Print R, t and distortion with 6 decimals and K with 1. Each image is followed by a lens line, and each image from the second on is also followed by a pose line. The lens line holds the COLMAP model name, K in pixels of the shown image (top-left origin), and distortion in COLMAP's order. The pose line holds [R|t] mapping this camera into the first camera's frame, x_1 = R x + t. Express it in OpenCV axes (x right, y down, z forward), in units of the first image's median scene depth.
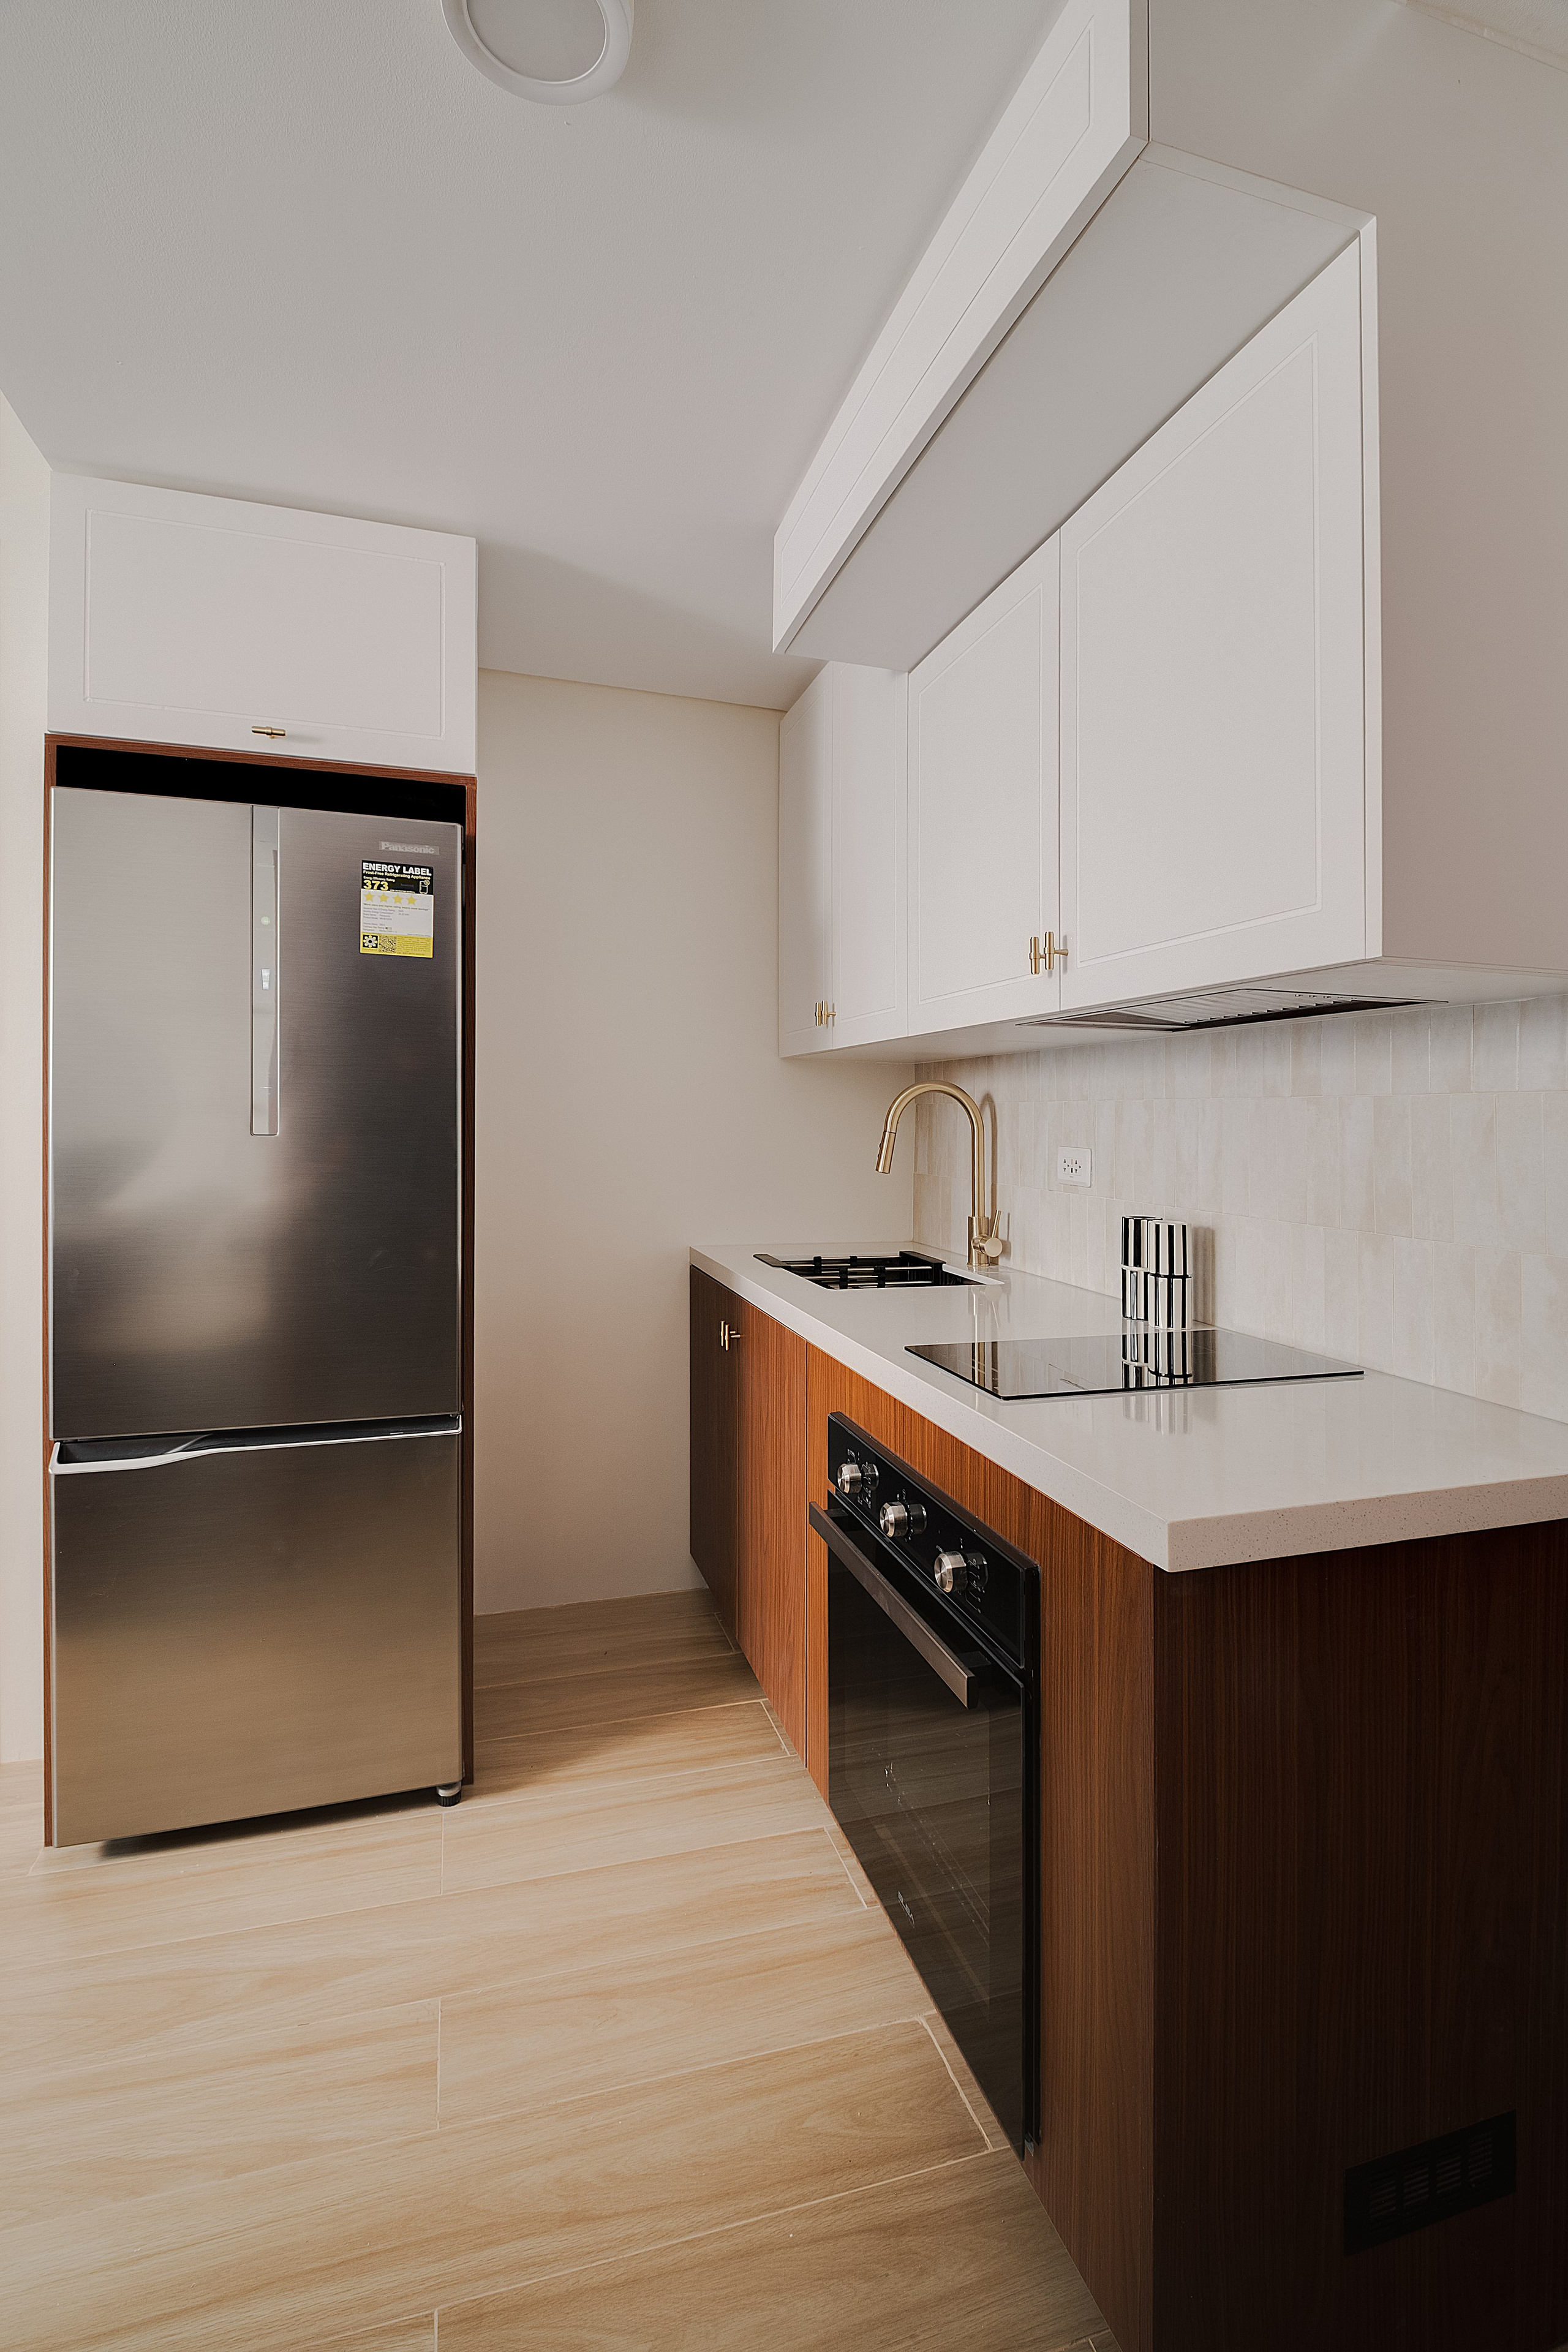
lens RADIAL K [[1071.6, 0, 789.0], [0, 1071.6, 1117.2], [0, 0, 1]] dist [-0.009407, -0.001080]
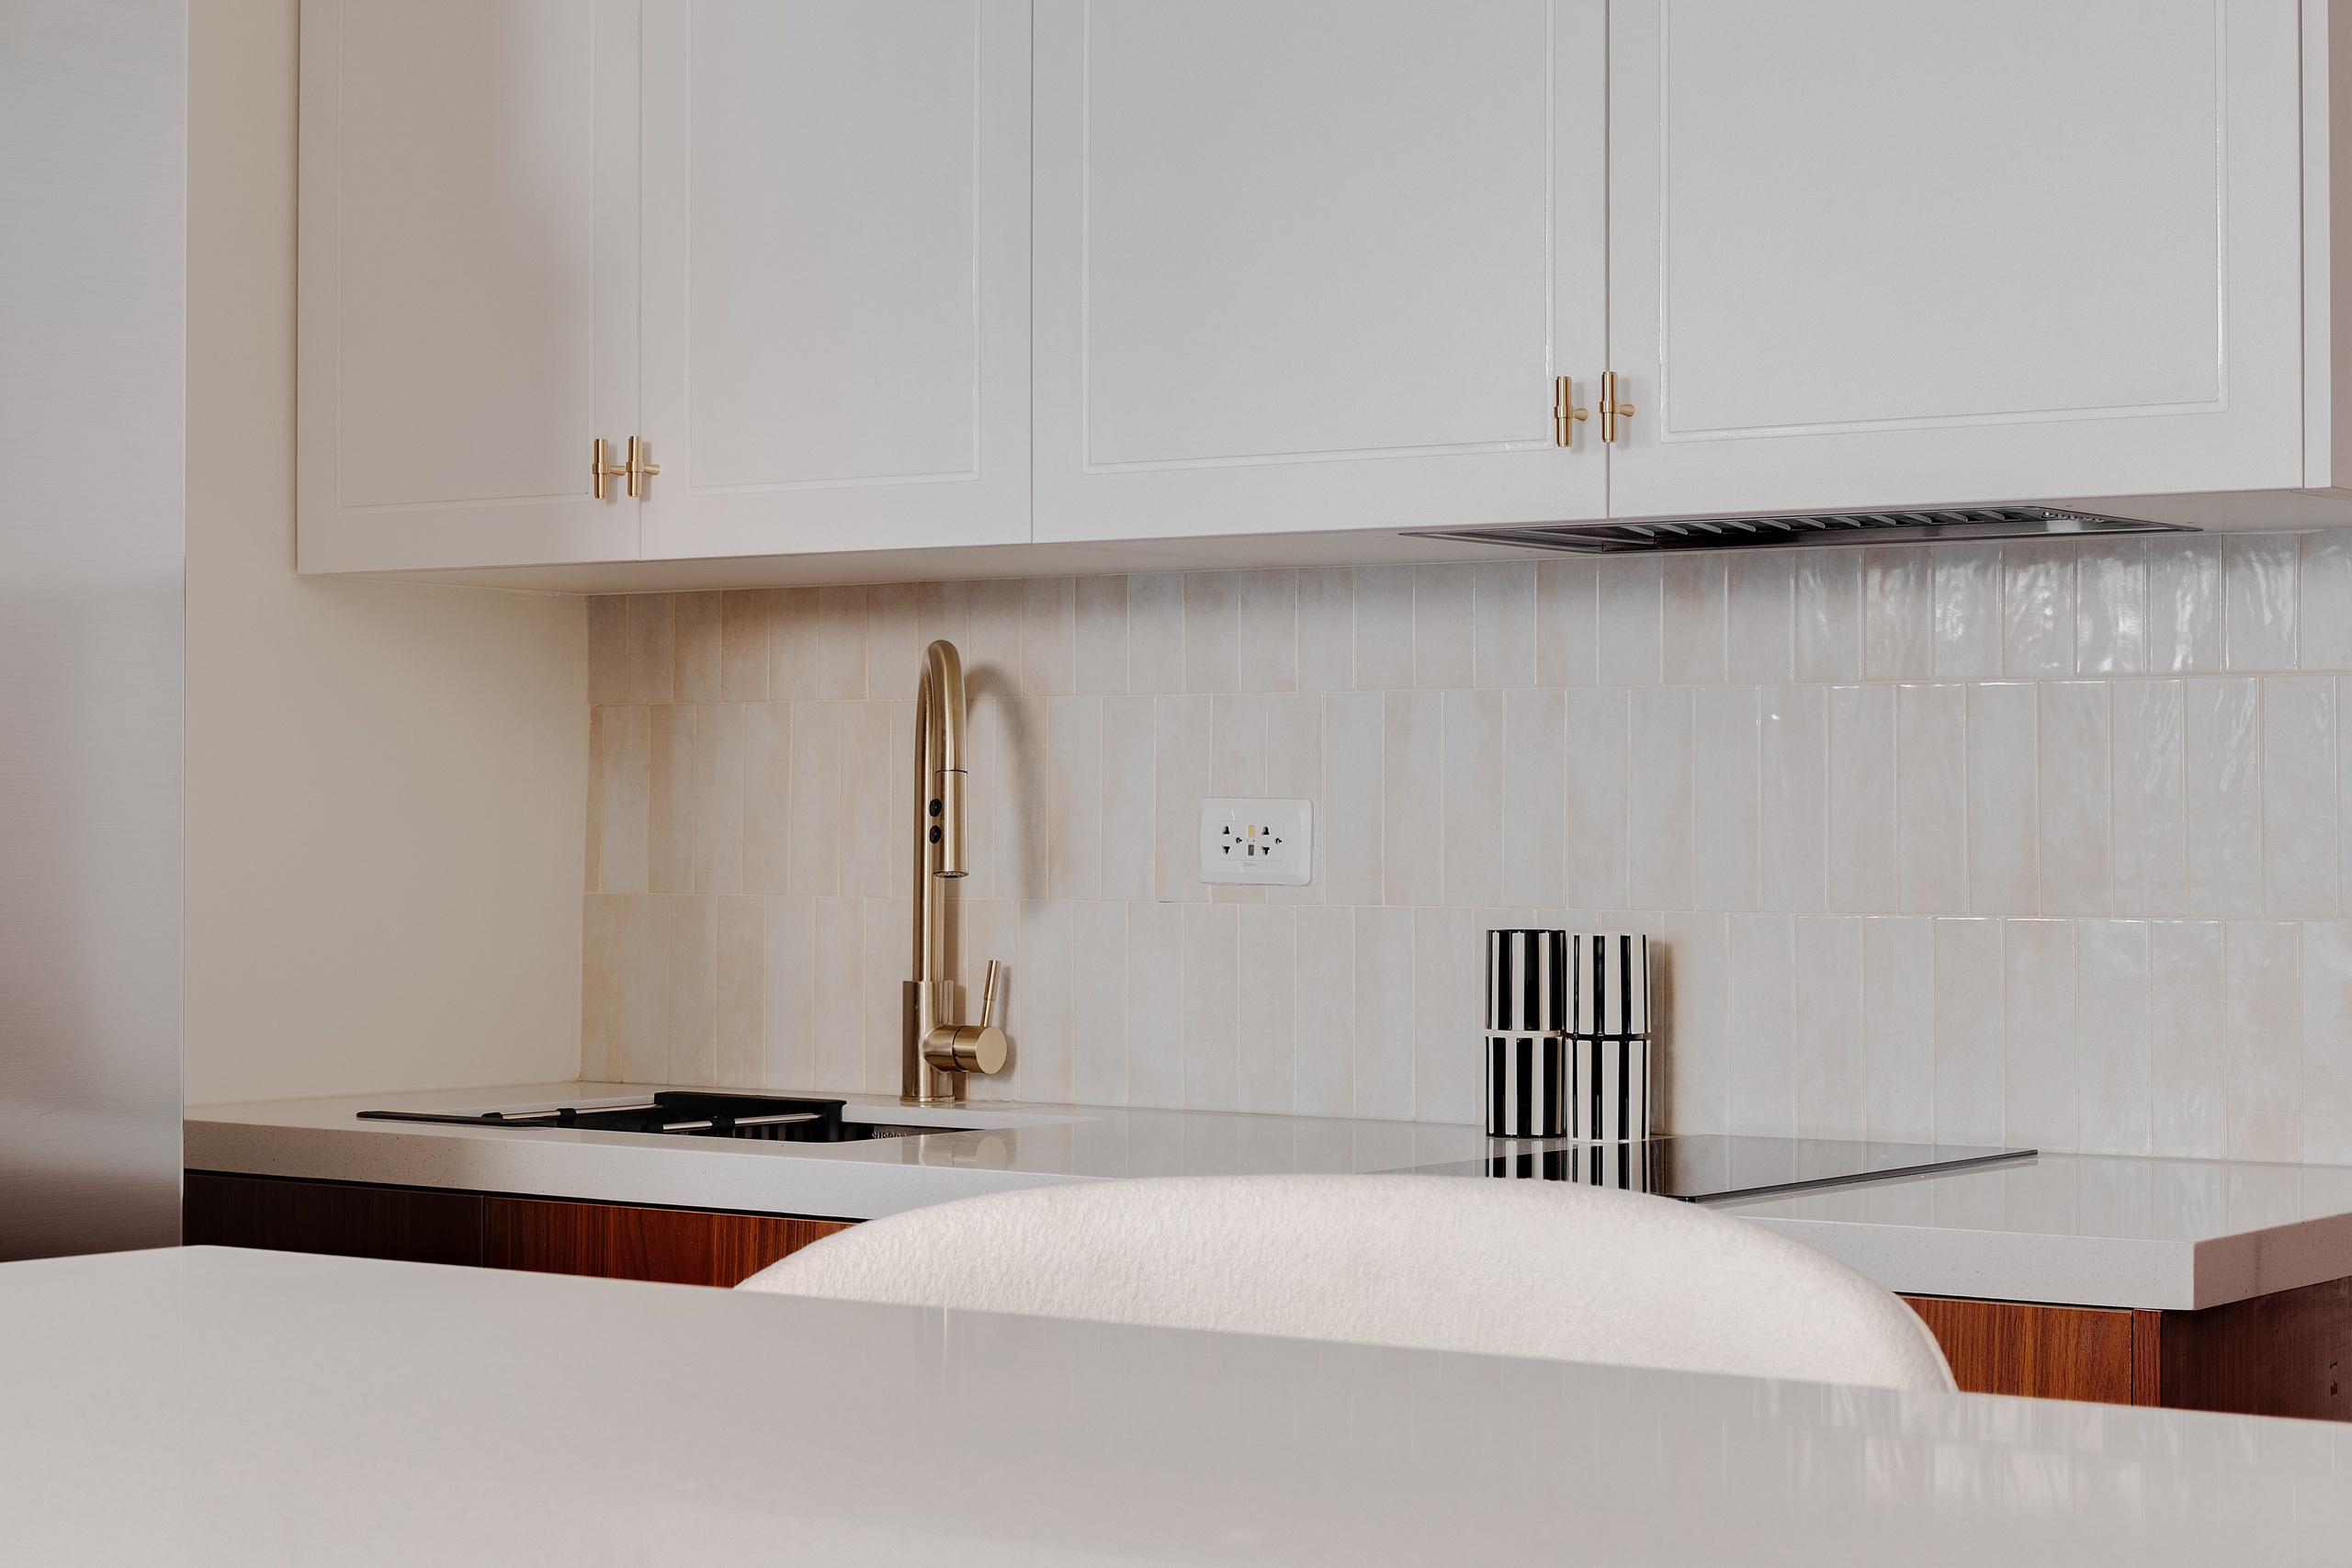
lens RADIAL K [[4136.1, 0, 1176.0], [0, 4136.1, 784.0], [0, 0, 1]] dist [0.038829, 0.137060]
pose [[0.809001, -0.008606, 0.587744, -0.947173], [0.009346, 0.999955, 0.001777, 0.023495], [-0.587733, 0.004056, 0.809045, -0.457954]]
